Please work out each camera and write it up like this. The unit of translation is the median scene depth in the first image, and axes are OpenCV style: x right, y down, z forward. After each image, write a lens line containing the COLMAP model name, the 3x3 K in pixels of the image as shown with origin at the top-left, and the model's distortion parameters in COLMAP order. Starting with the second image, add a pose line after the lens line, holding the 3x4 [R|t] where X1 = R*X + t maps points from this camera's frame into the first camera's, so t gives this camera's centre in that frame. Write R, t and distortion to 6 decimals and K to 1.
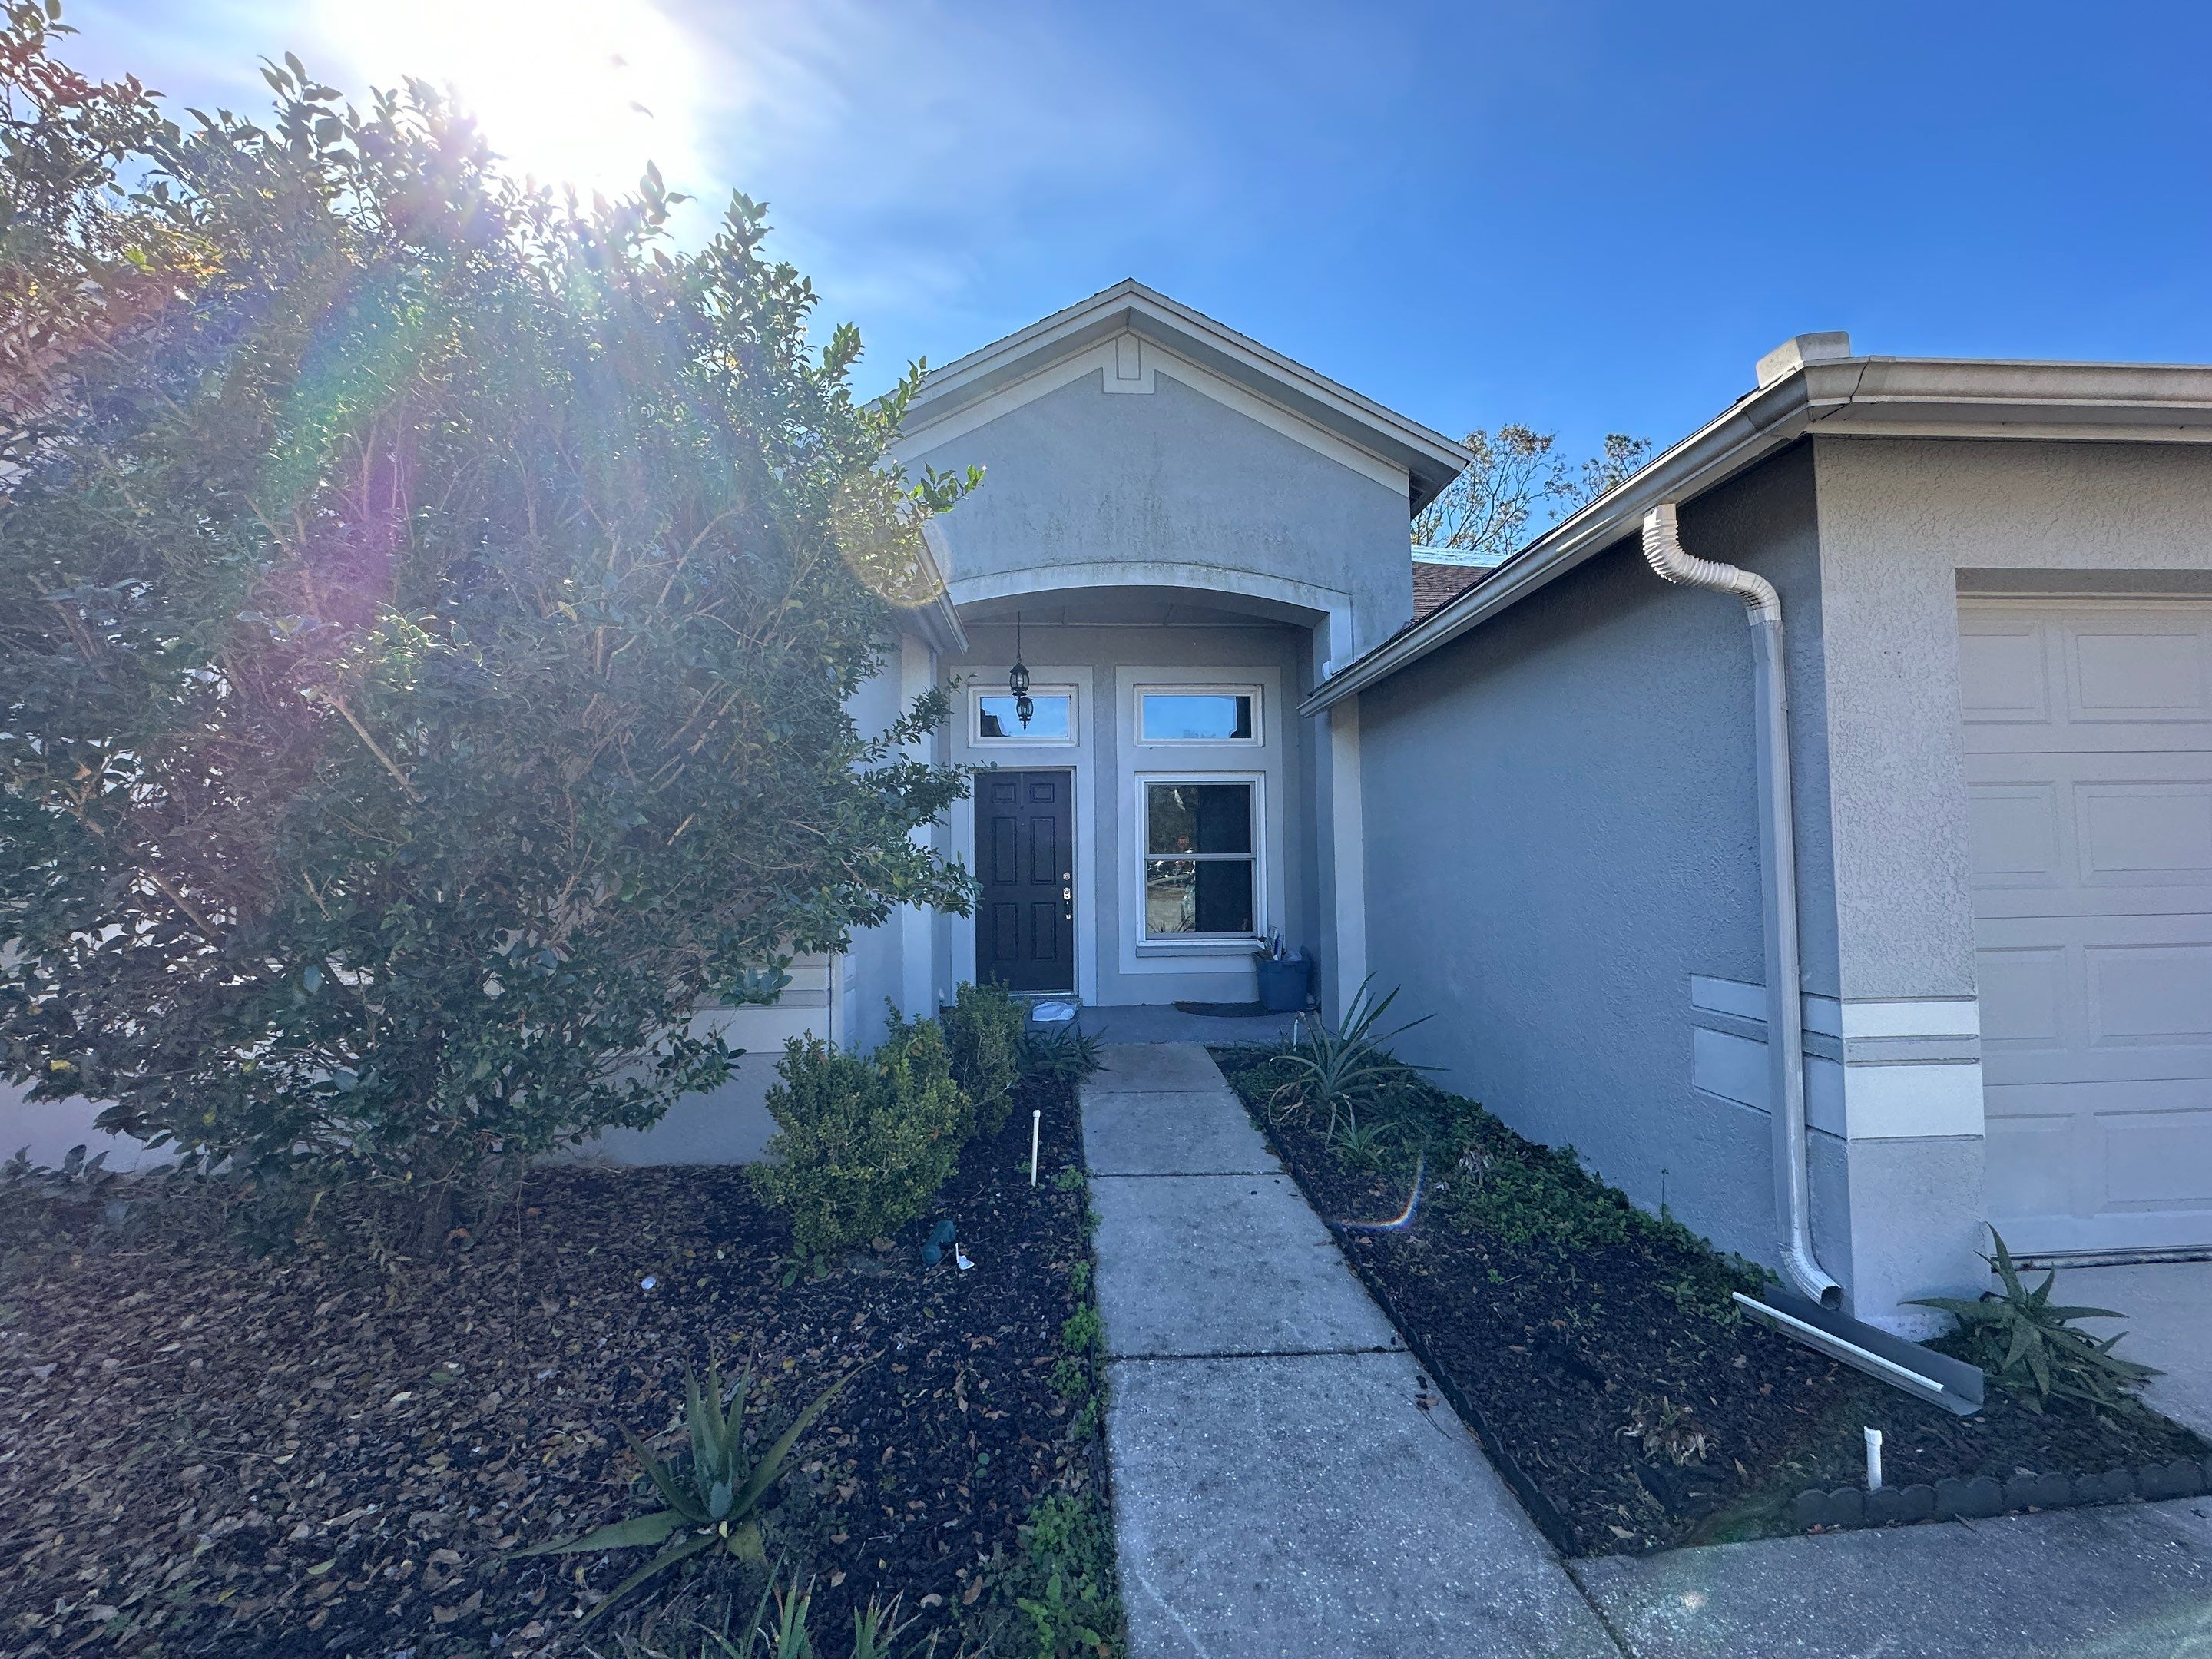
lens RADIAL K [[884.8, 0, 1106.0], [0, 884.8, 829.5], [0, 0, 1]] dist [-0.003324, 0.000554]
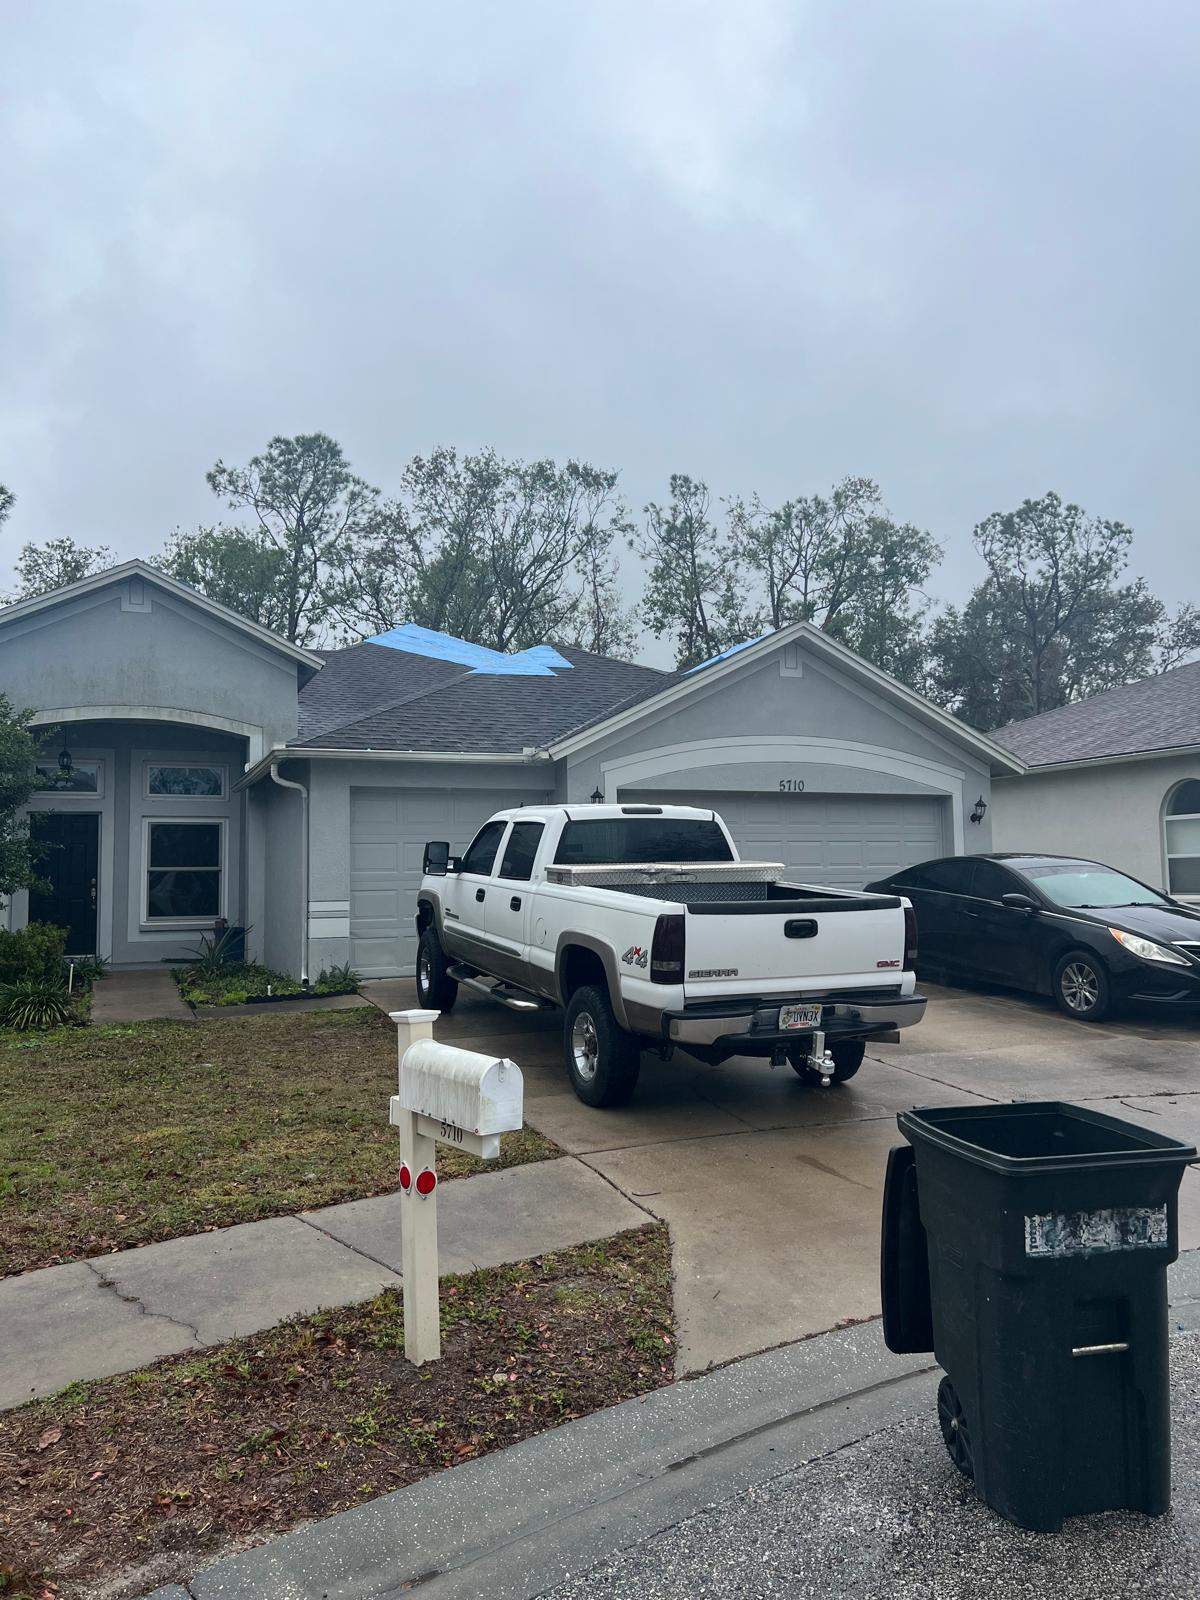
lens RADIAL K [[1298.9, 0, 600.0], [0, 1298.9, 800.0], [0, 0, 1]] dist [0.105384, 0.000578]
pose [[0.952515, 0.023406, 0.303590, 0.166449], [-0.012115, 0.999165, -0.039021, -0.019398], [-0.304250, 0.033490, 0.952003, -2.545083]]
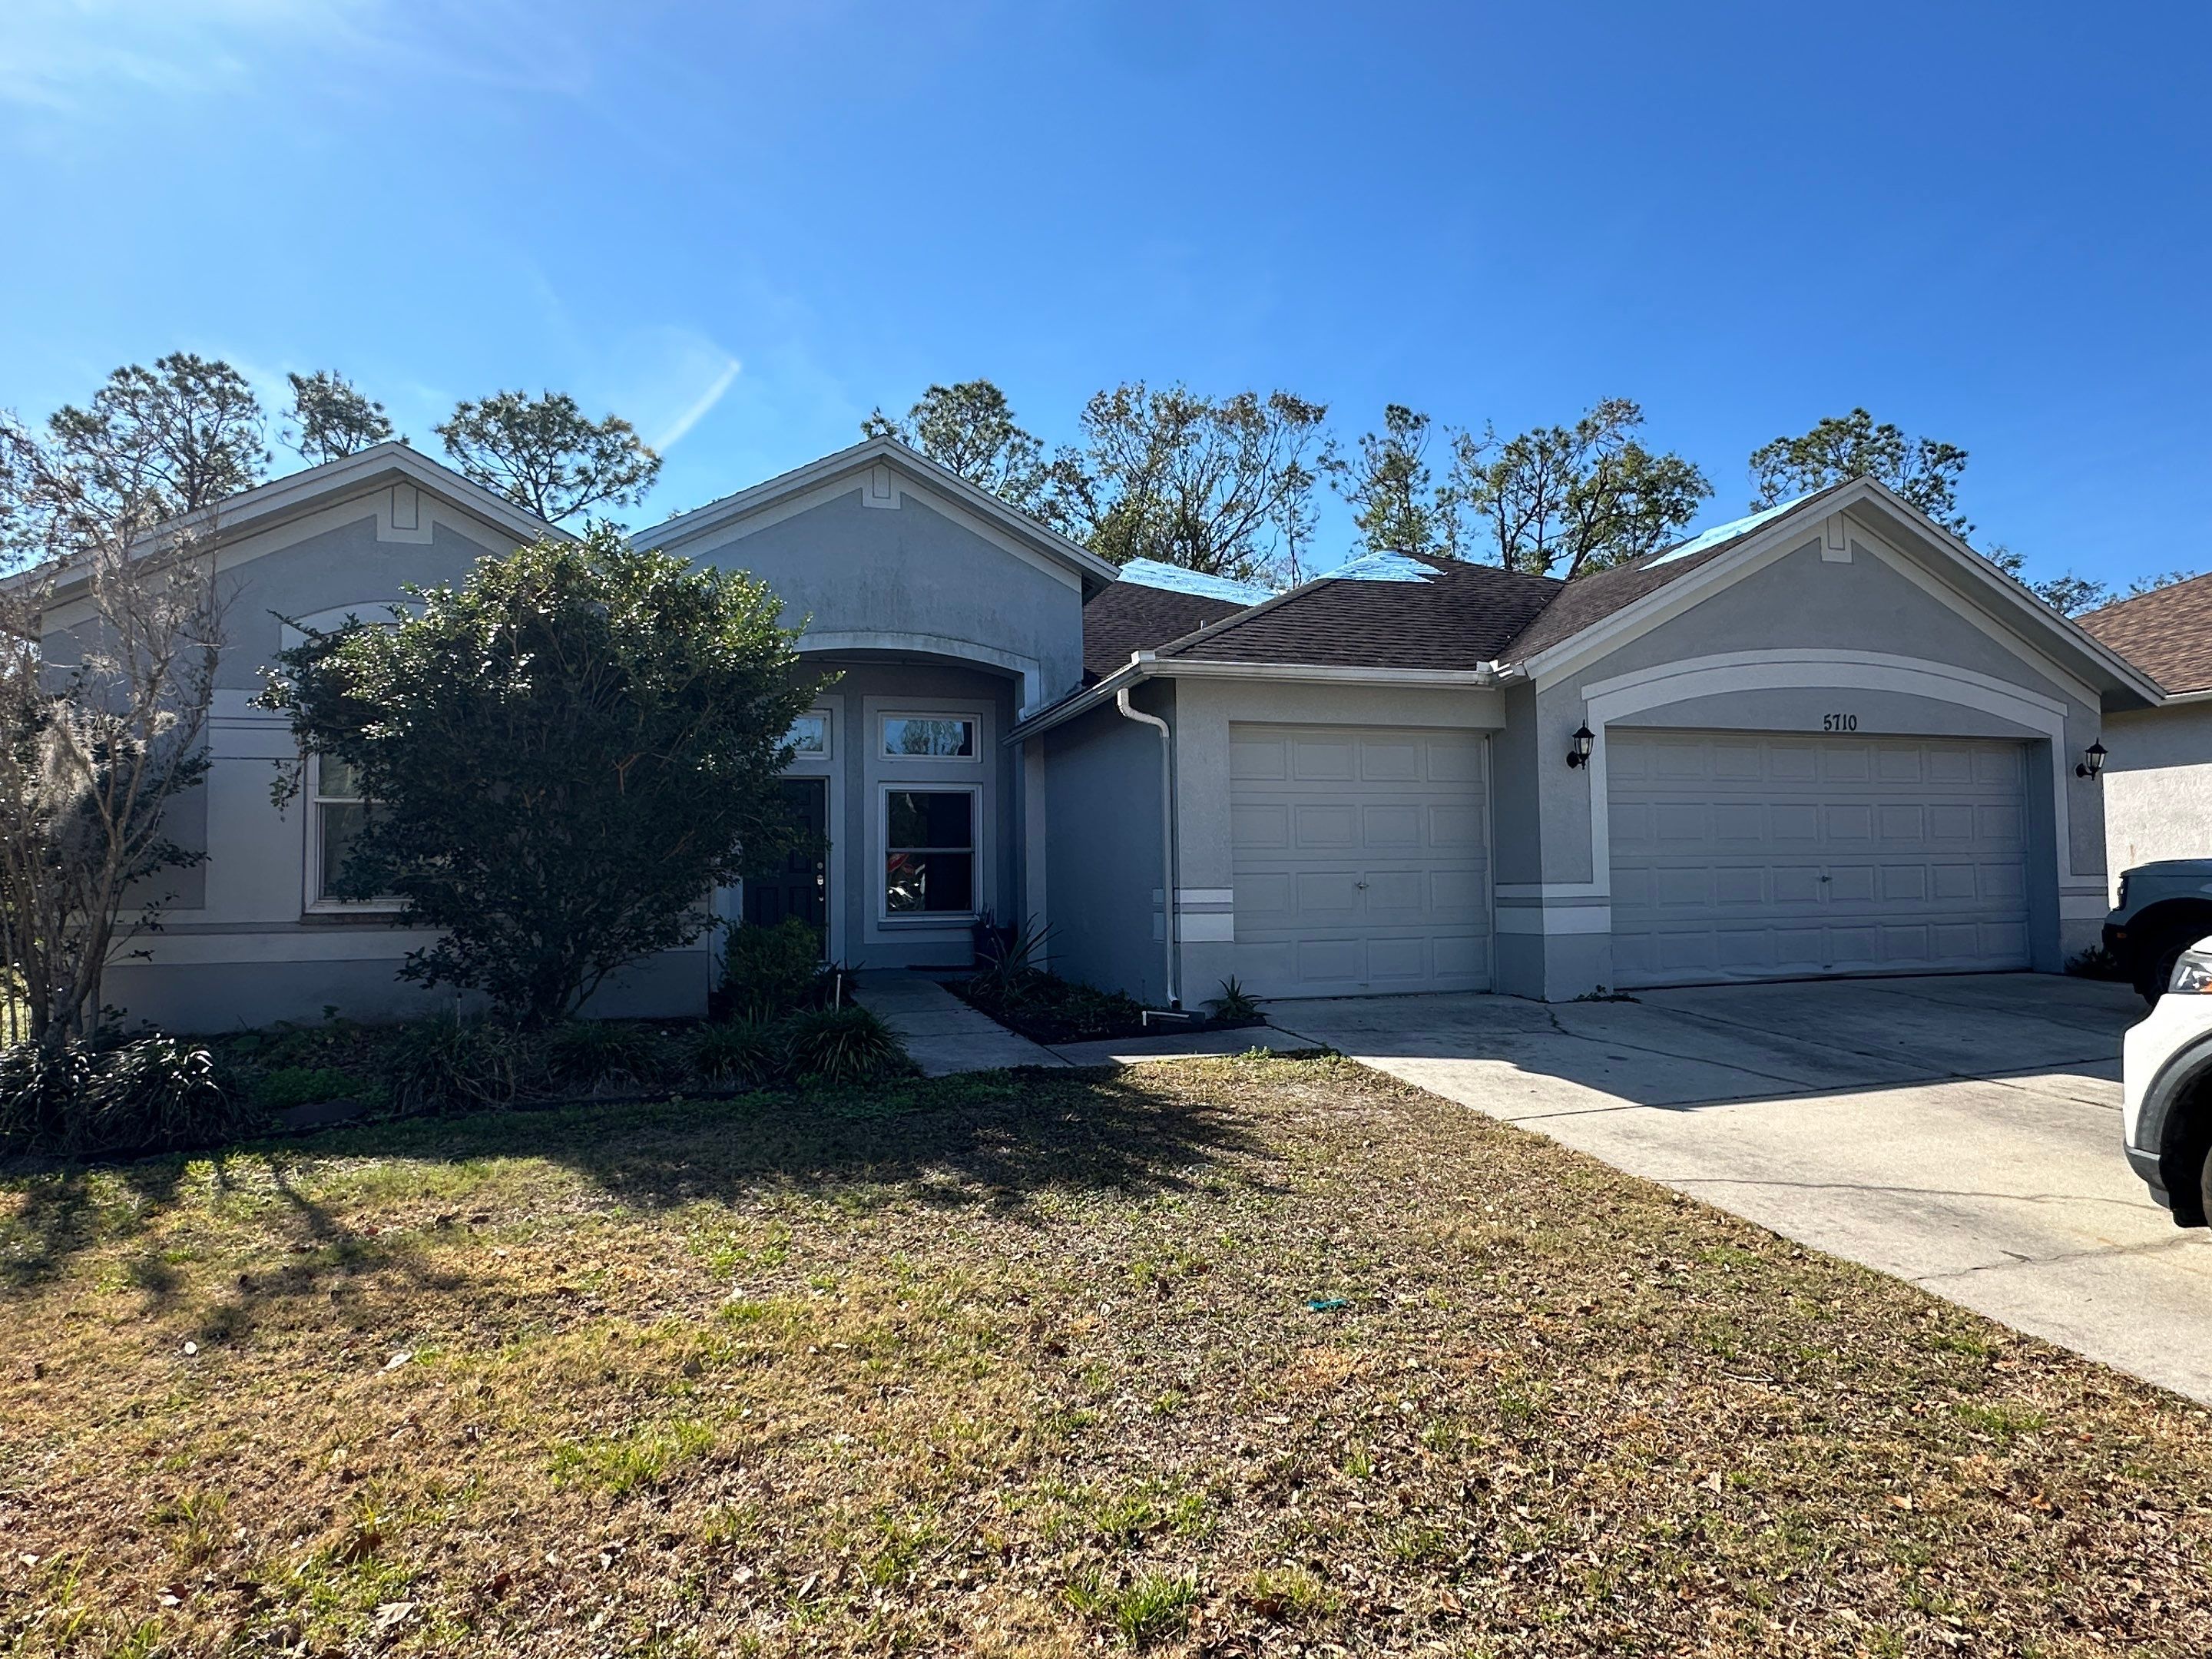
lens RADIAL K [[1324.5, 0, 1078.4], [0, 1324.5, 830.3], [0, 0, 1]] dist [-0.005795, -0.000790]
pose [[0.976560, 0.011585, 0.214934, -0.153857], [-0.009125, 0.999881, -0.012434, 0.040032], [-0.215052, 0.010181, 0.976549, -1.467470]]
